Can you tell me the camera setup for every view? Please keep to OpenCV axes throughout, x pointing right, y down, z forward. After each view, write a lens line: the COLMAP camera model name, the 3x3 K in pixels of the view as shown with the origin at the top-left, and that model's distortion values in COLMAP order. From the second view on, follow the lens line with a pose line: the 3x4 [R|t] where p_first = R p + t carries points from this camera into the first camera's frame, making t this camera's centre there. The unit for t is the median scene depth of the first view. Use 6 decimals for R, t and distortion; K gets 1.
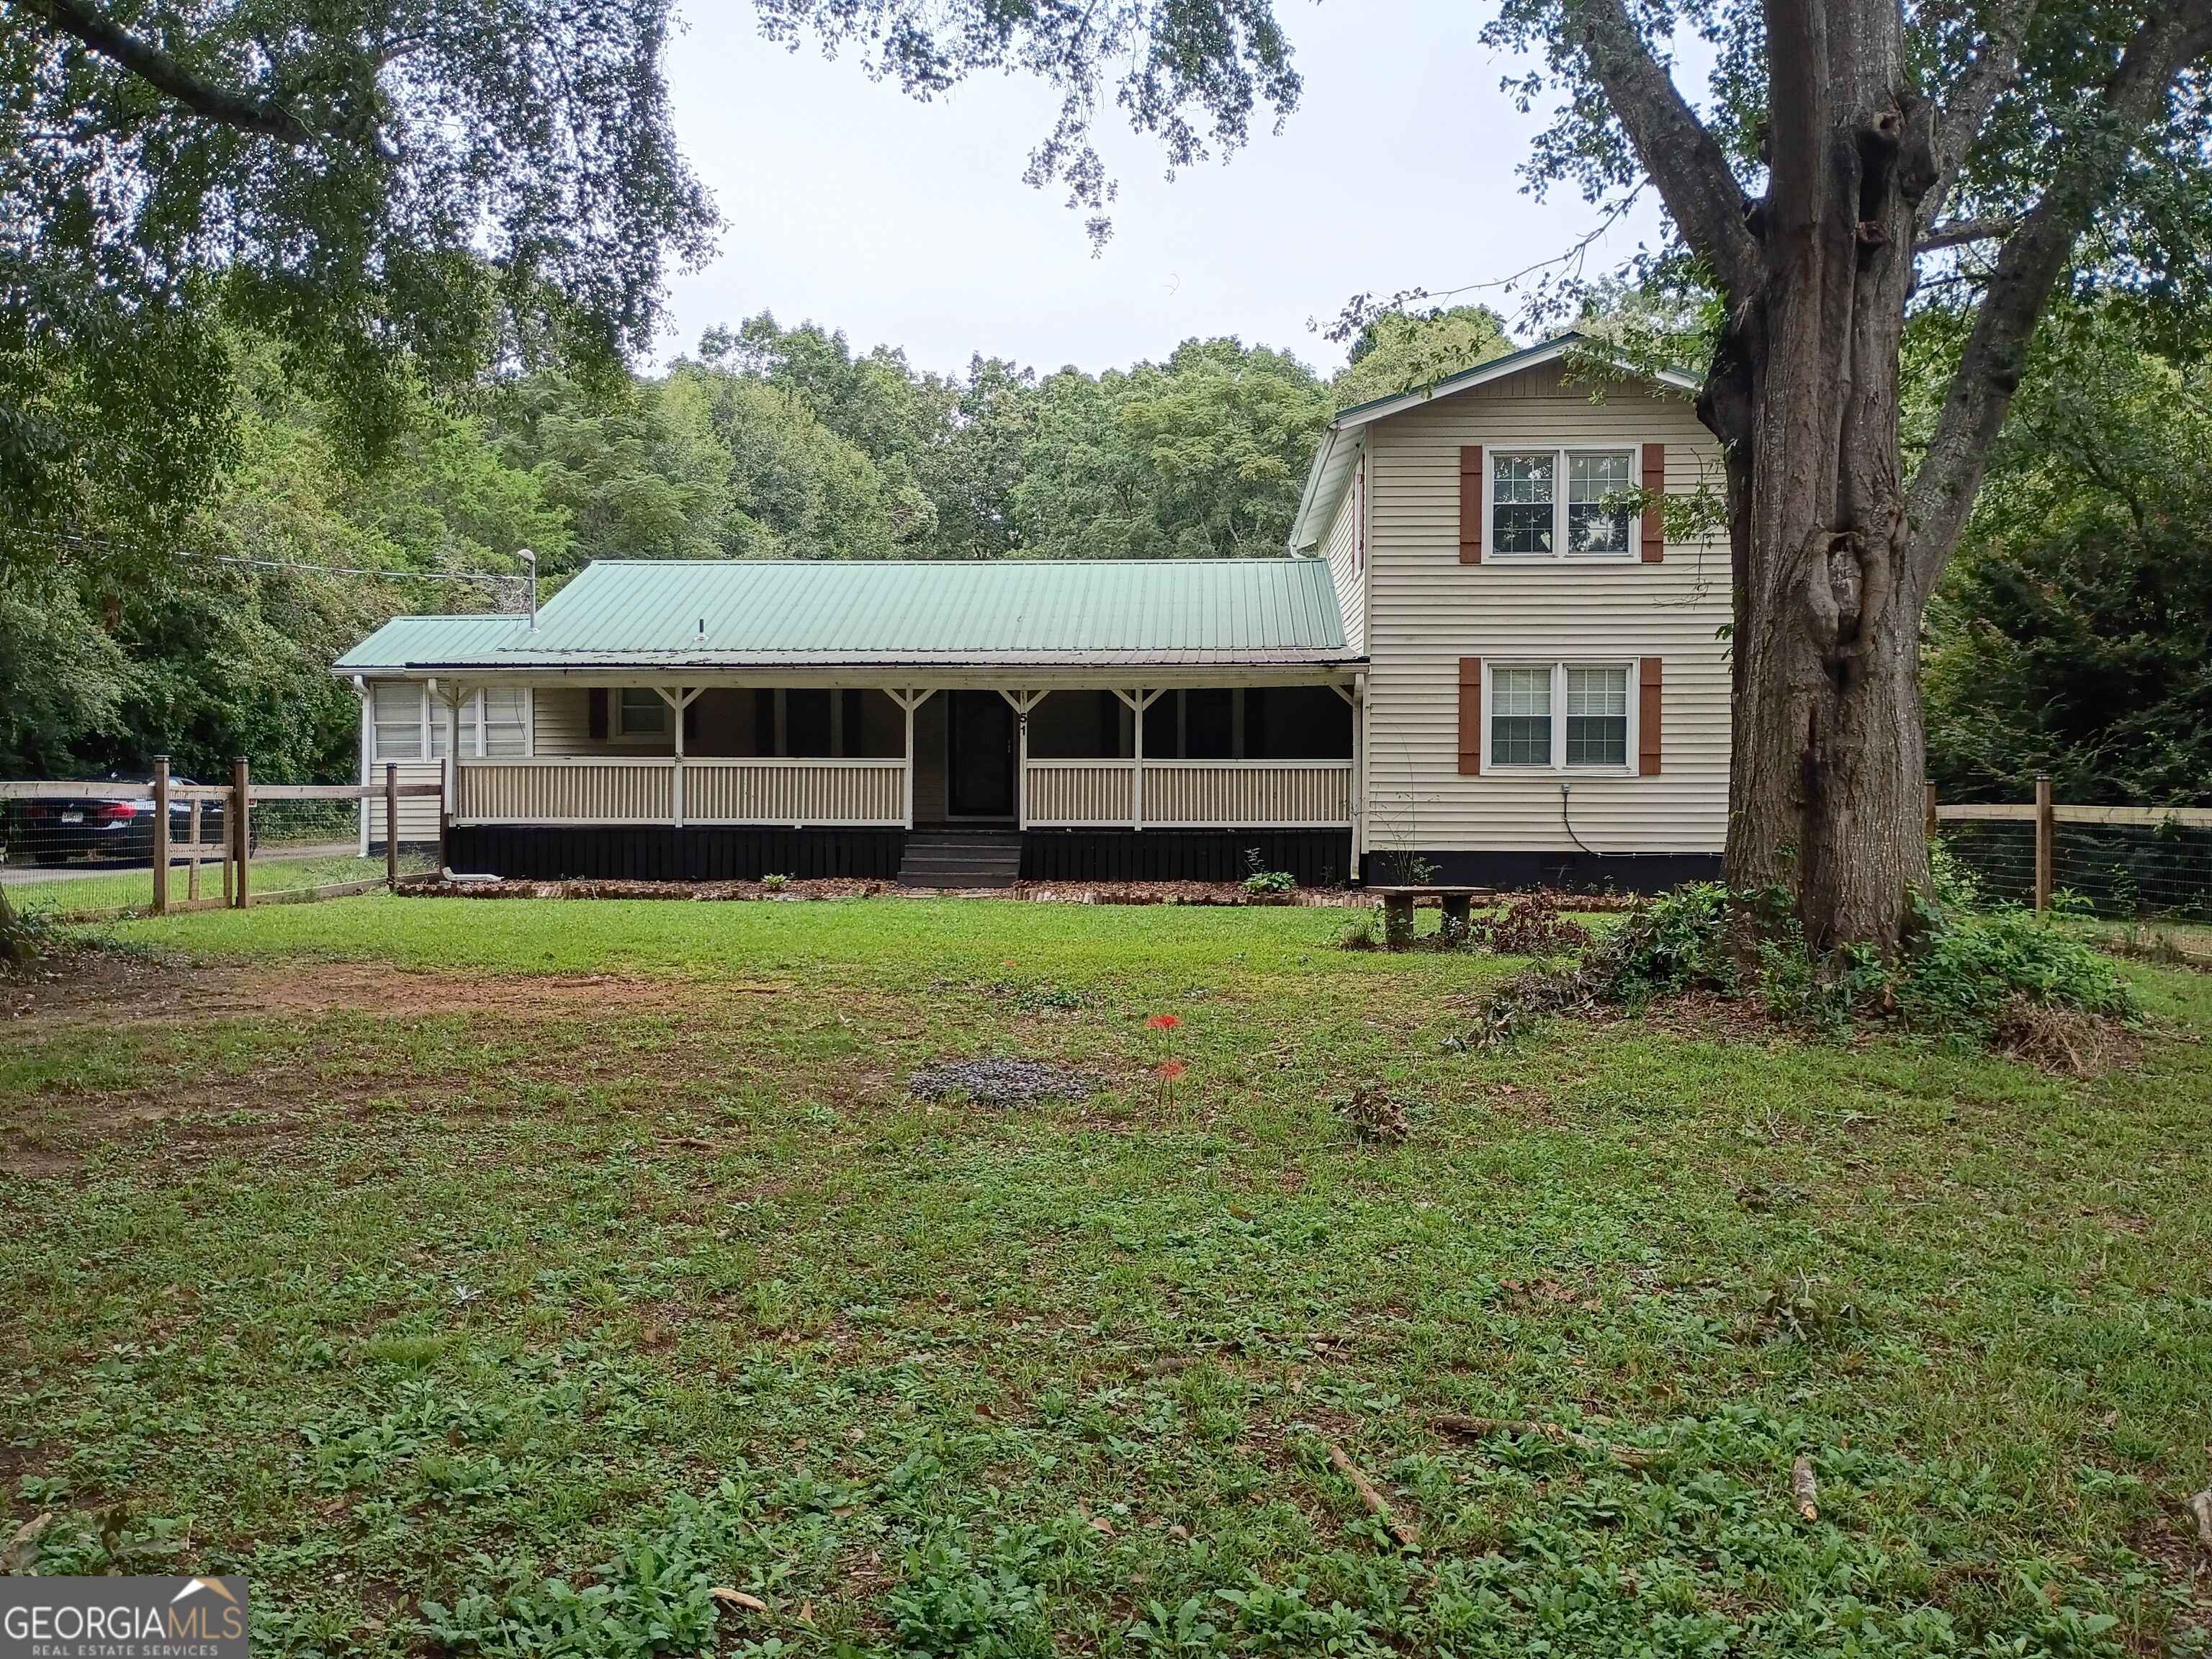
lens RADIAL K [[1857.2, 0, 1104.1], [0, 1857.2, 827.7], [0, 0, 1]] dist [0.051602, -0.060357]
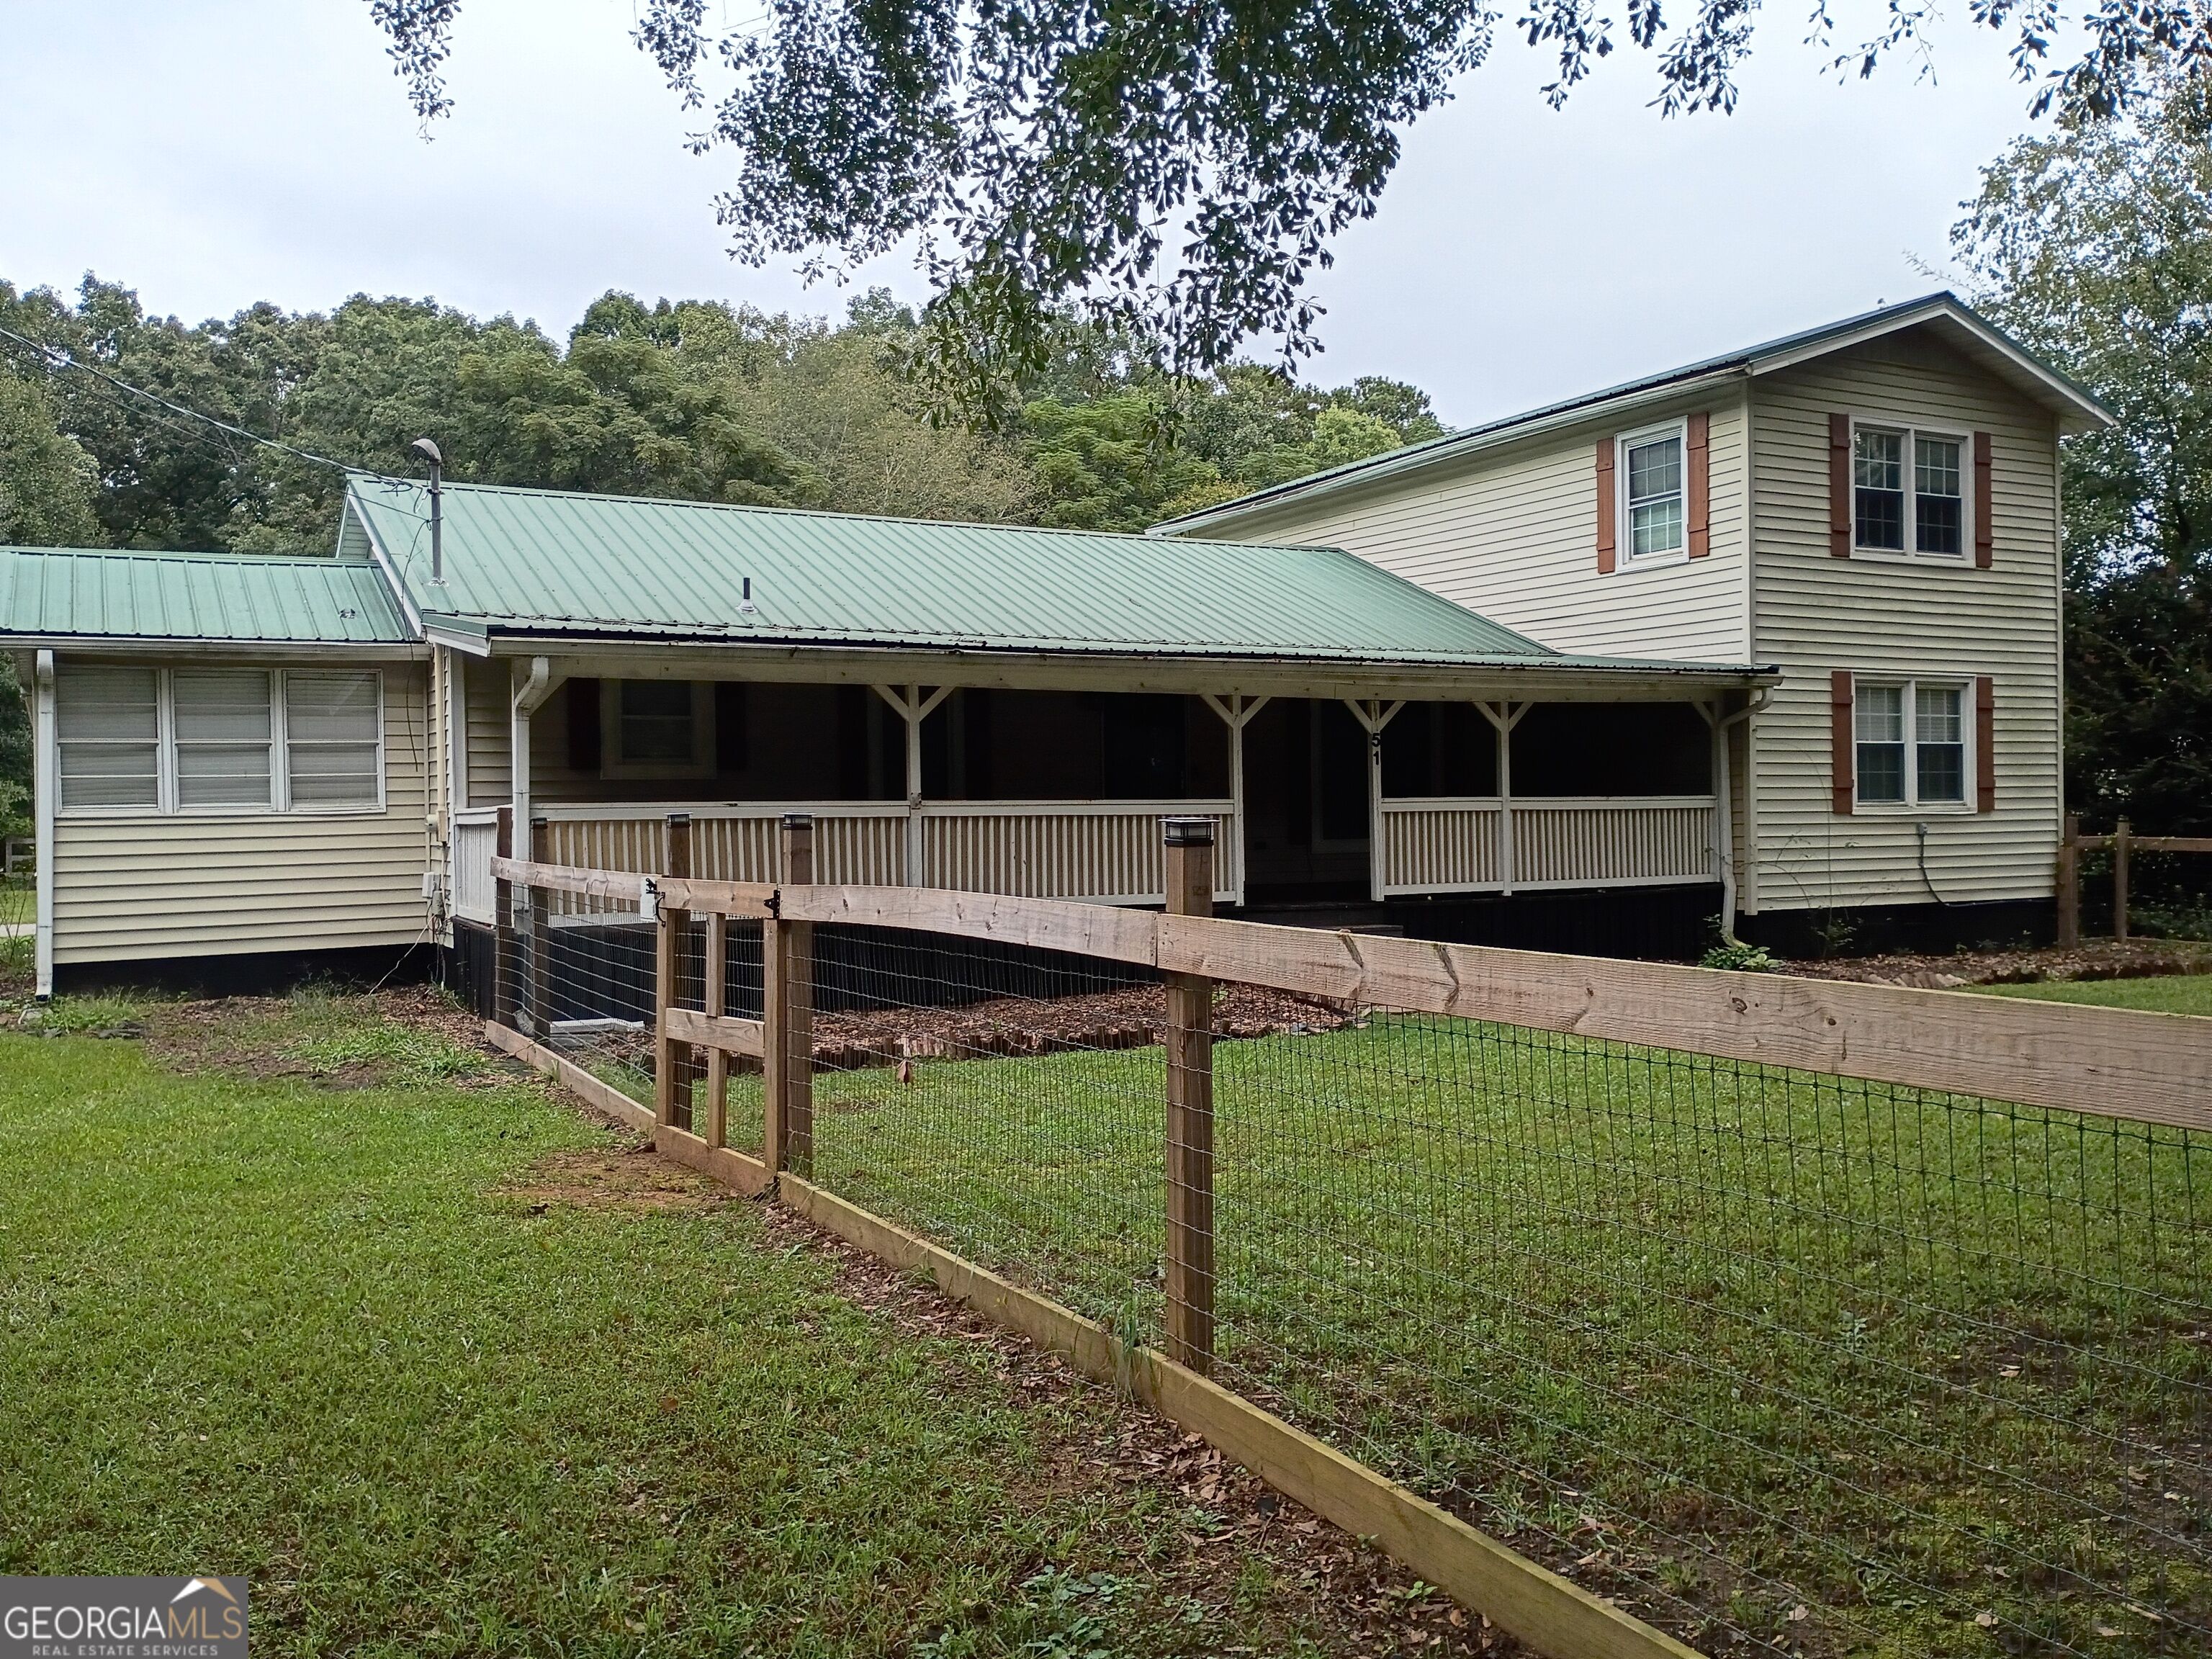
lens RADIAL K [[1857.2, 0, 1110.2], [0, 1857.2, 830.9], [0, 0, 1]] dist [0.051602, -0.060357]
pose [[0.844957, -0.016957, 0.534565, -0.511331], [0.025806, 0.999626, -0.009080, -0.021611], [-0.534211, 0.021467, 0.845079, 0.472380]]
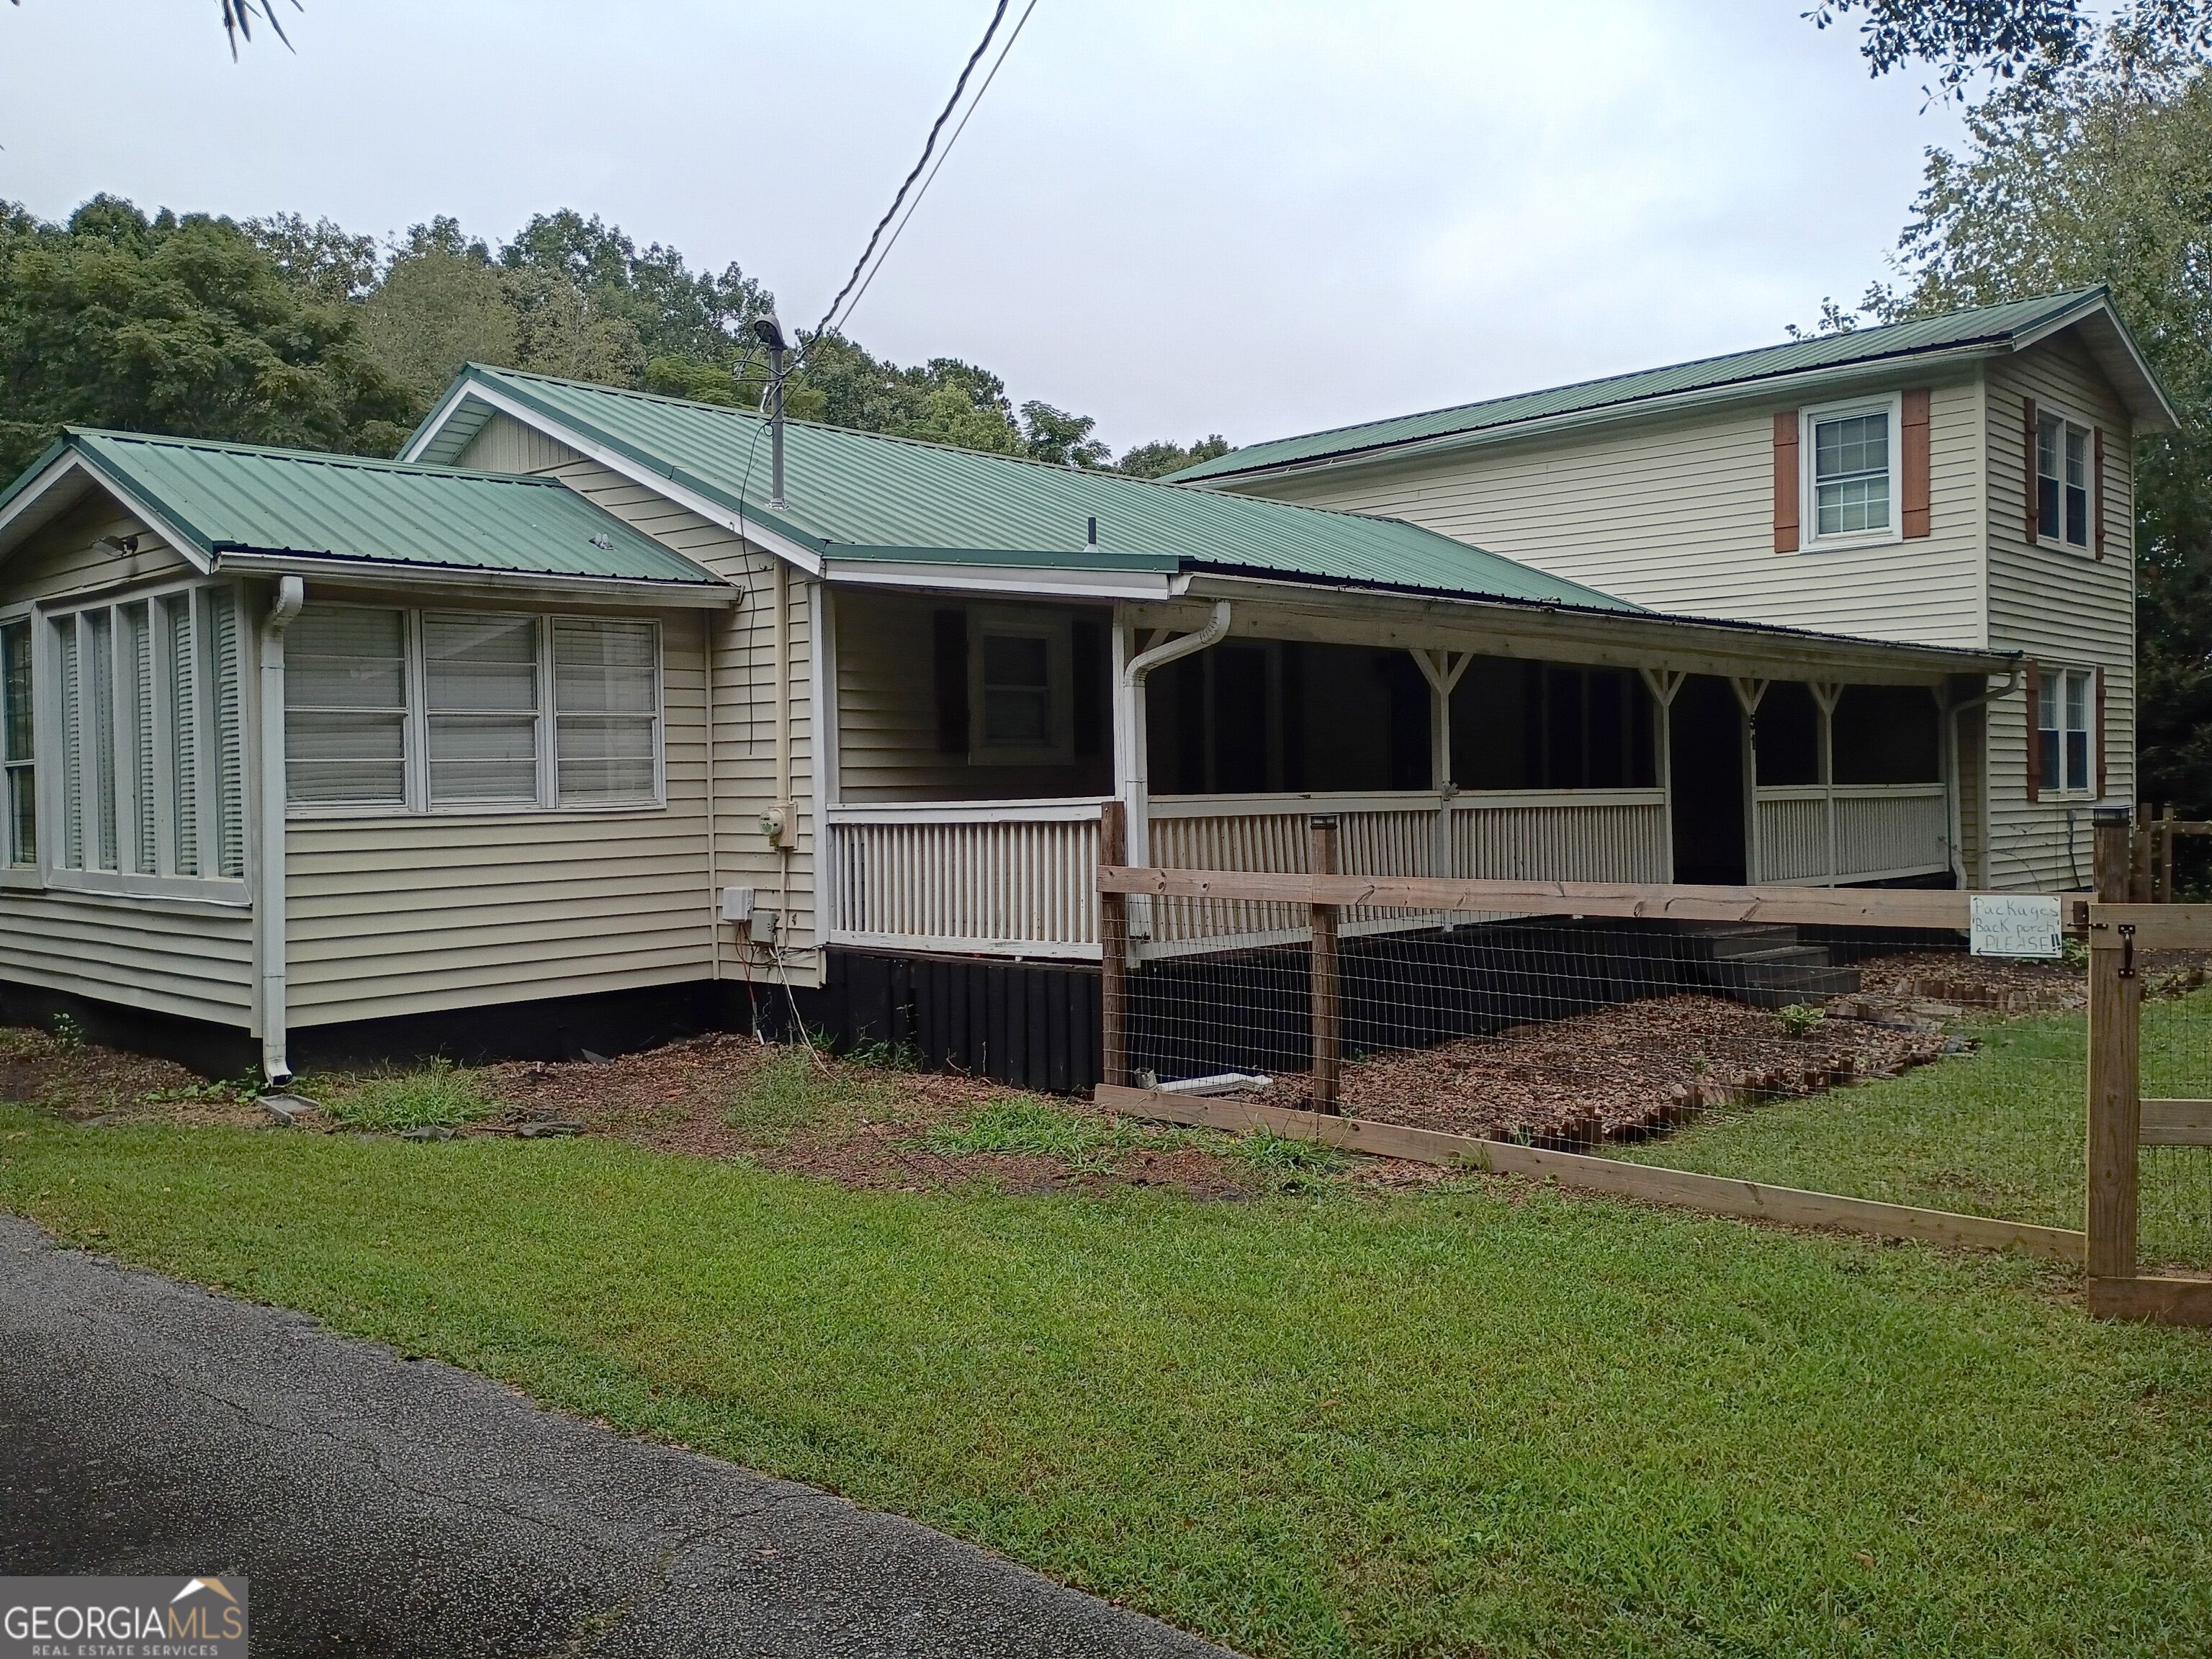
lens RADIAL K [[1857.2, 0, 1112.9], [0, 1857.2, 831.0], [0, 0, 1]] dist [0.051602, -0.060357]
pose [[0.645831, -0.027194, 0.762996, -0.685366], [0.035409, 0.999357, 0.005647, -0.033900], [-0.762659, 0.023369, 0.646378, 0.768991]]
